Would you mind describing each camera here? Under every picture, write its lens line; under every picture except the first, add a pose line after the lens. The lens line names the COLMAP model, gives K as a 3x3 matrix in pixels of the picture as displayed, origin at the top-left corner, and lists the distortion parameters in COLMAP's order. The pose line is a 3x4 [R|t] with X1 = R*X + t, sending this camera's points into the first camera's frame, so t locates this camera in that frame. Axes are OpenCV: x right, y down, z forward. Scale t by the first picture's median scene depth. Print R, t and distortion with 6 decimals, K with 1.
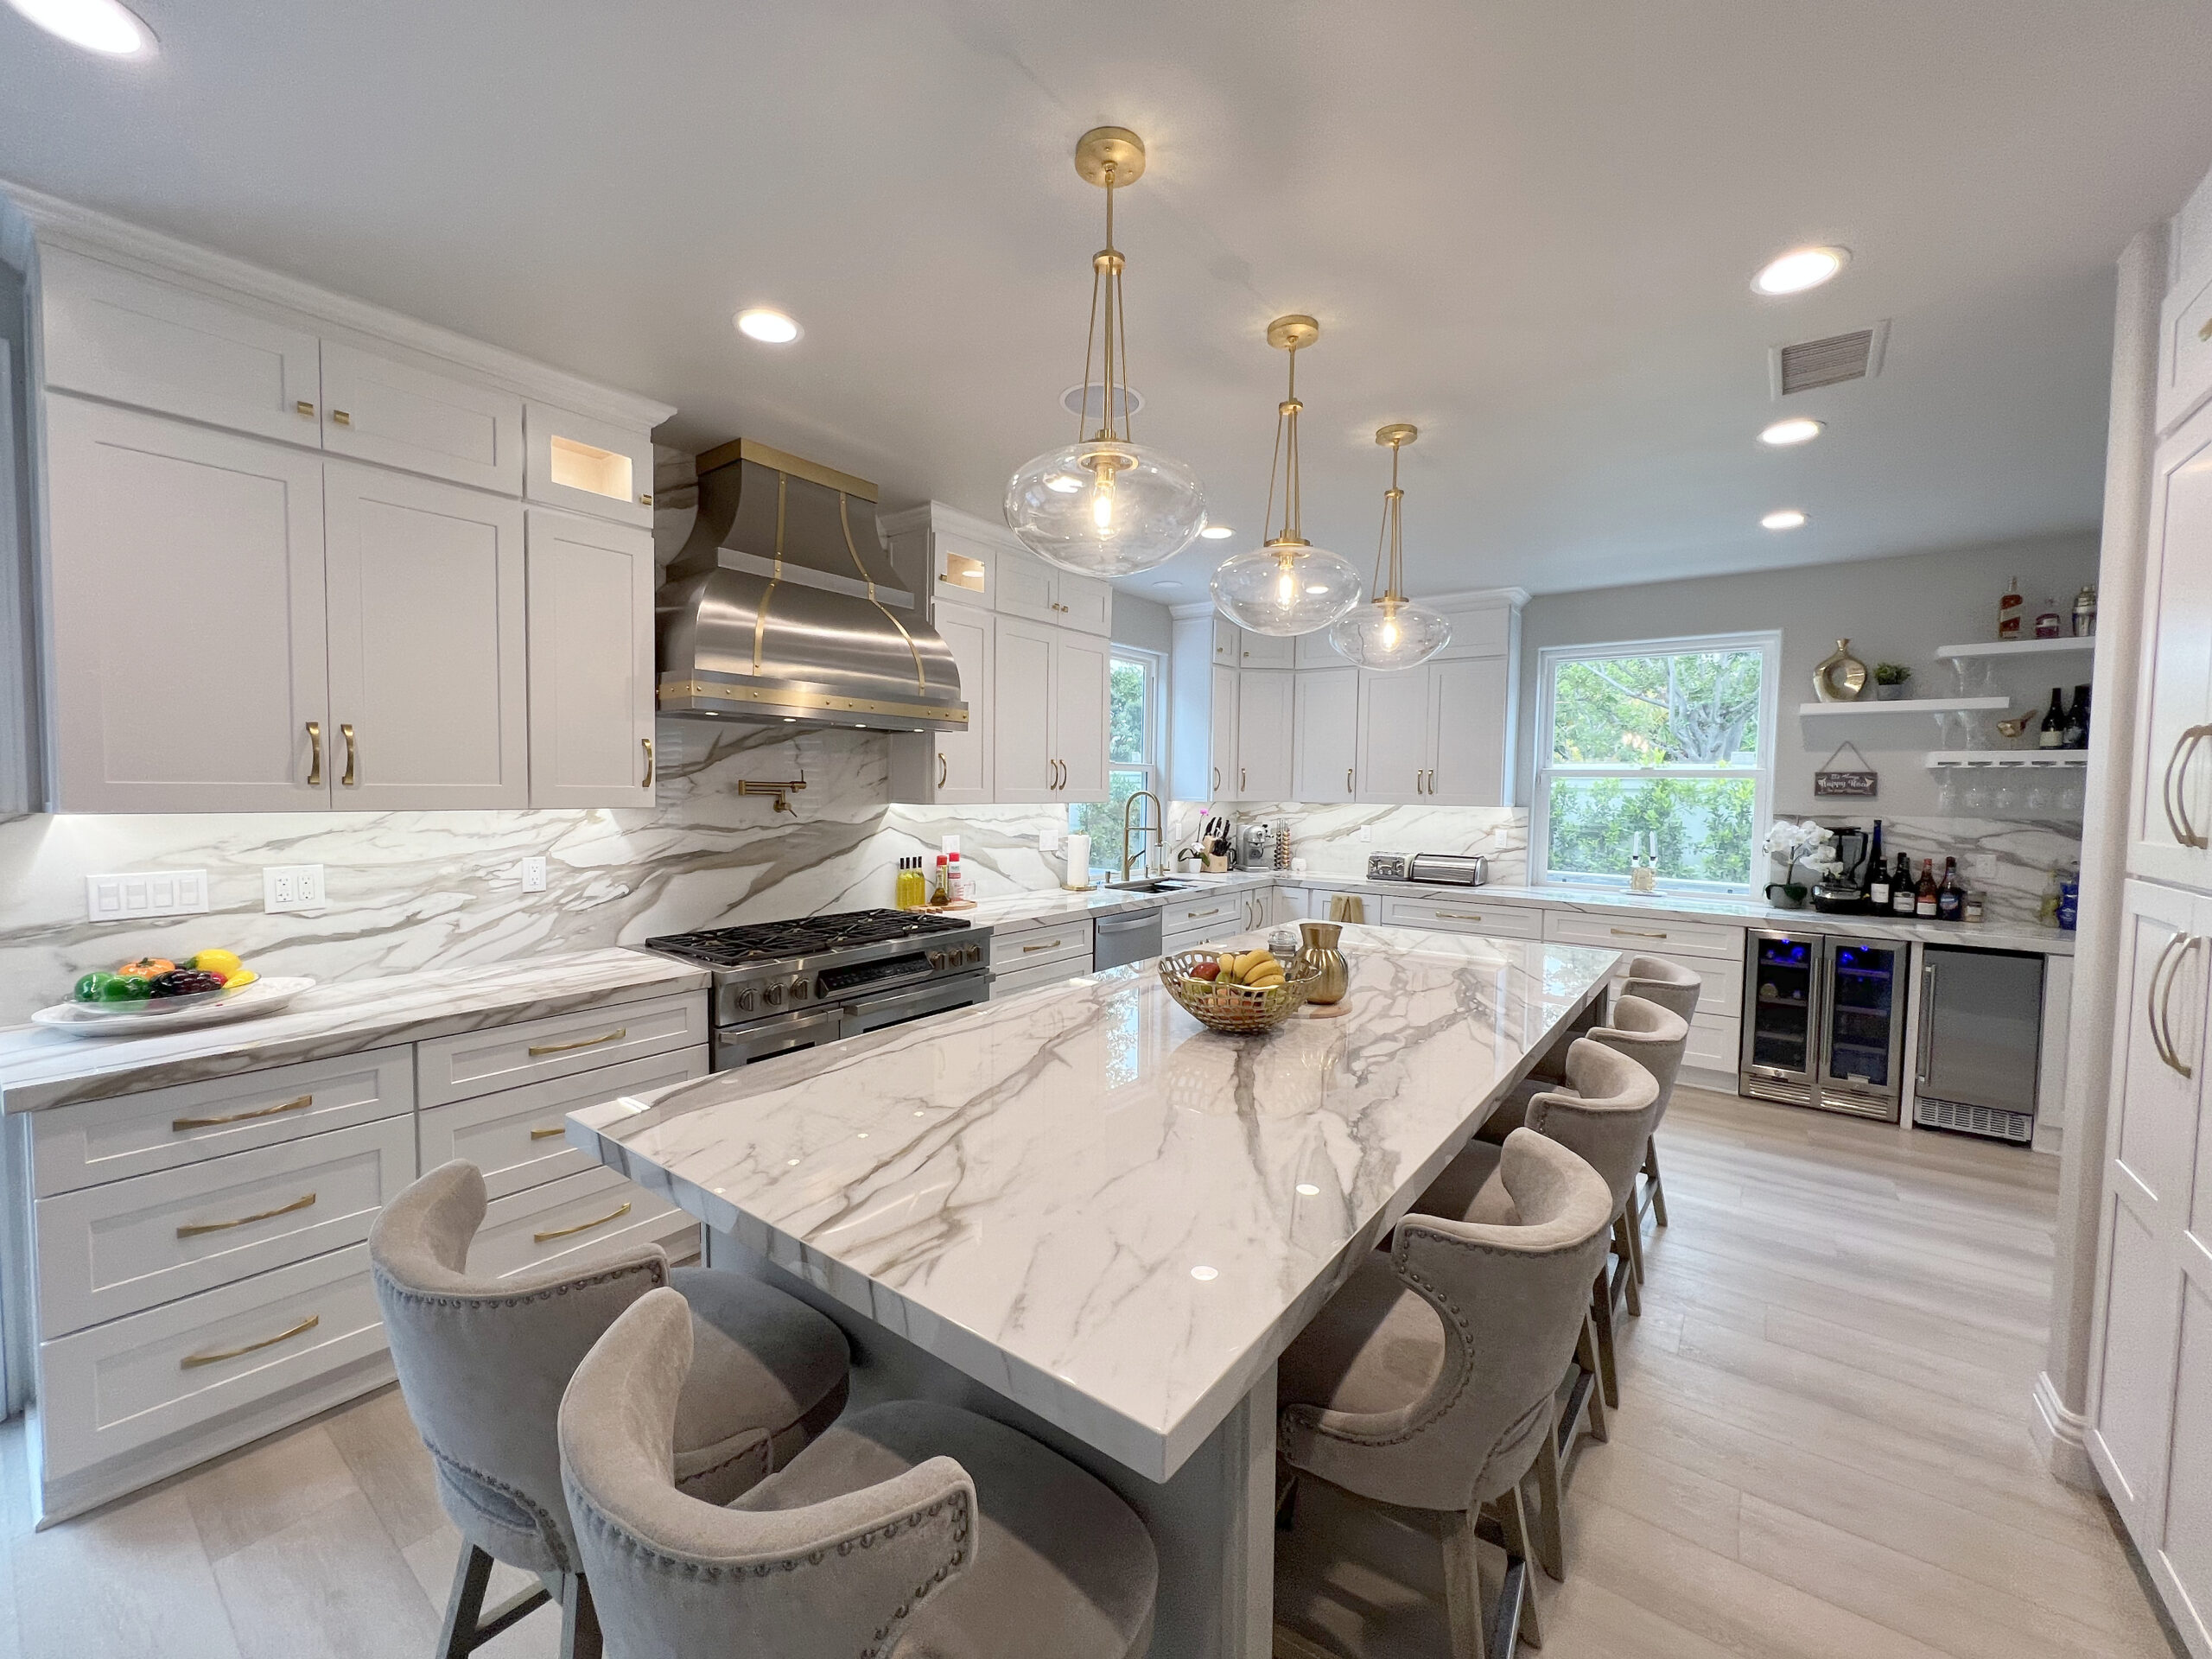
lens RADIAL K [[885.3, 0, 1102.5], [0, 885.3, 828.1], [0, 0, 1]] dist [-0.000517, -0.000096]
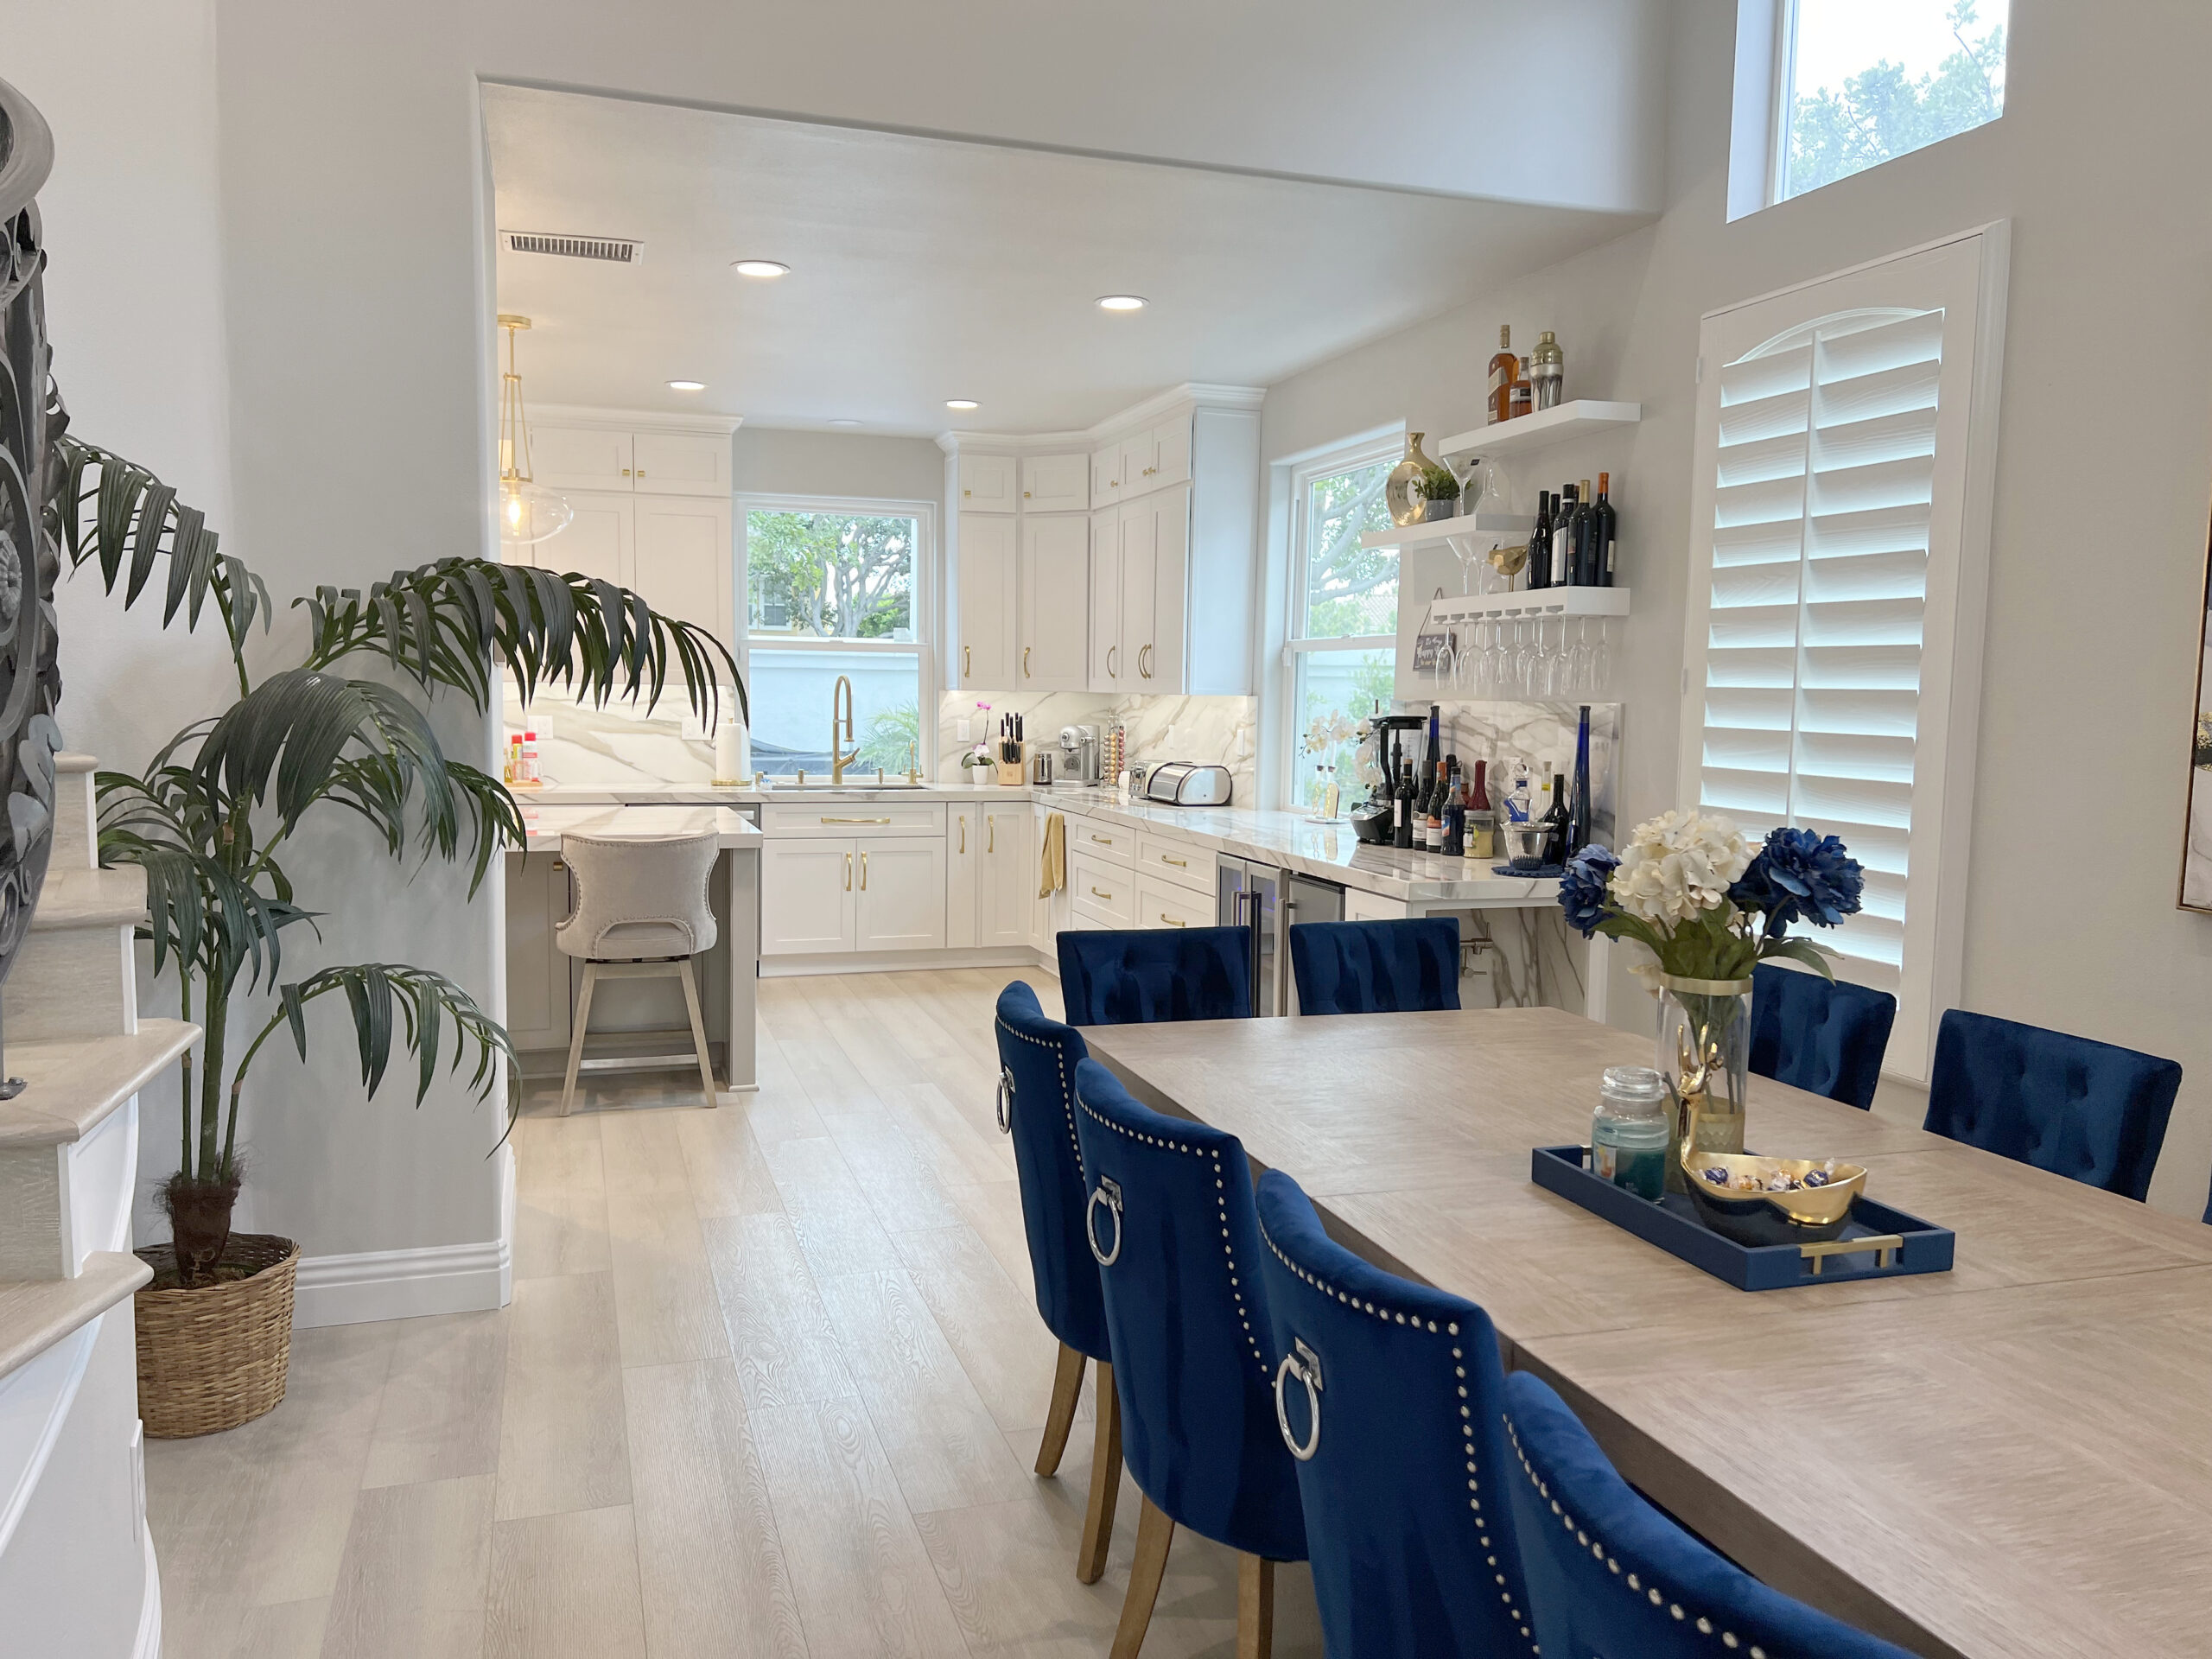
lens RADIAL K [[1648.6, 0, 1106.0], [0, 1648.6, 829.5], [0, 0, 1]] dist [0.077113, -0.110594]
pose [[0.821177, 0.047150, -0.568722, 1.546080], [-0.031905, 0.998815, 0.036740, 0.051522], [0.569781, -0.012025, 0.821709, -0.179553]]
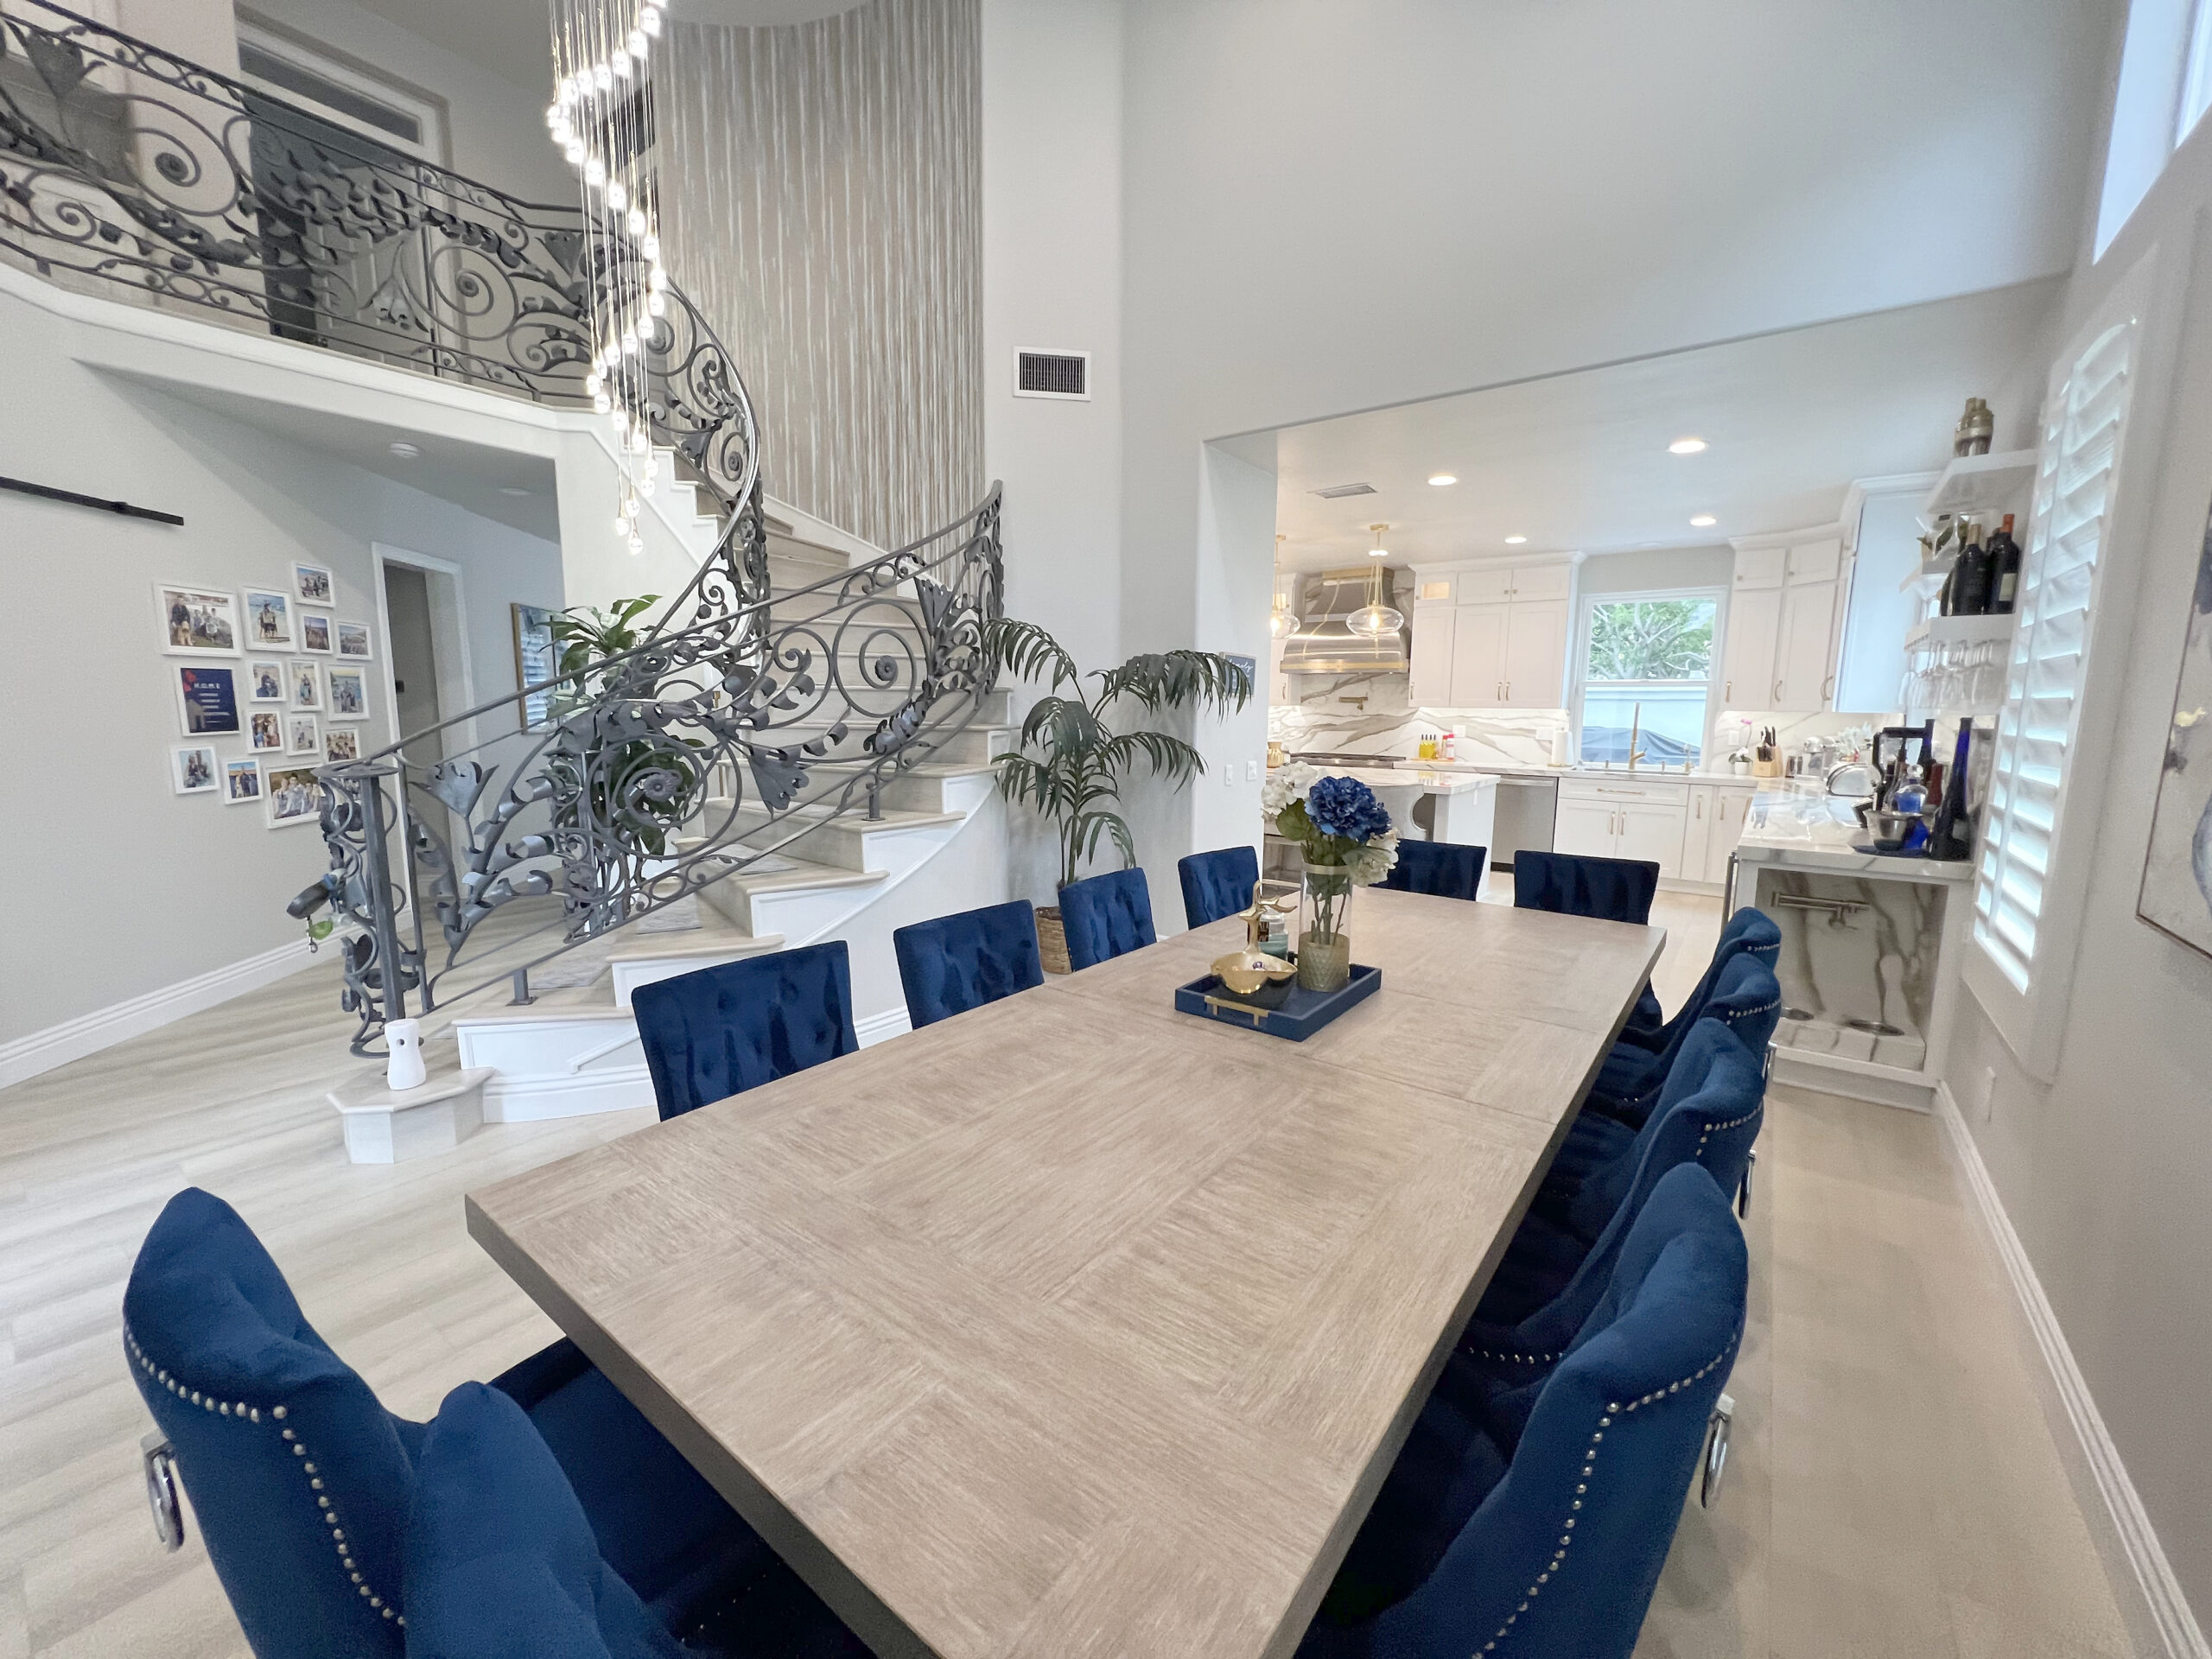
lens RADIAL K [[885.3, 0, 1102.5], [0, 885.3, 828.1], [0, 0, 1]] dist [-0.000517, -0.000096]
pose [[-0.000842, 0.125147, -0.992138, 1.900267], [-0.059656, 0.990365, 0.124974, 0.038406], [0.998219, 0.059292, 0.006632, 0.266276]]
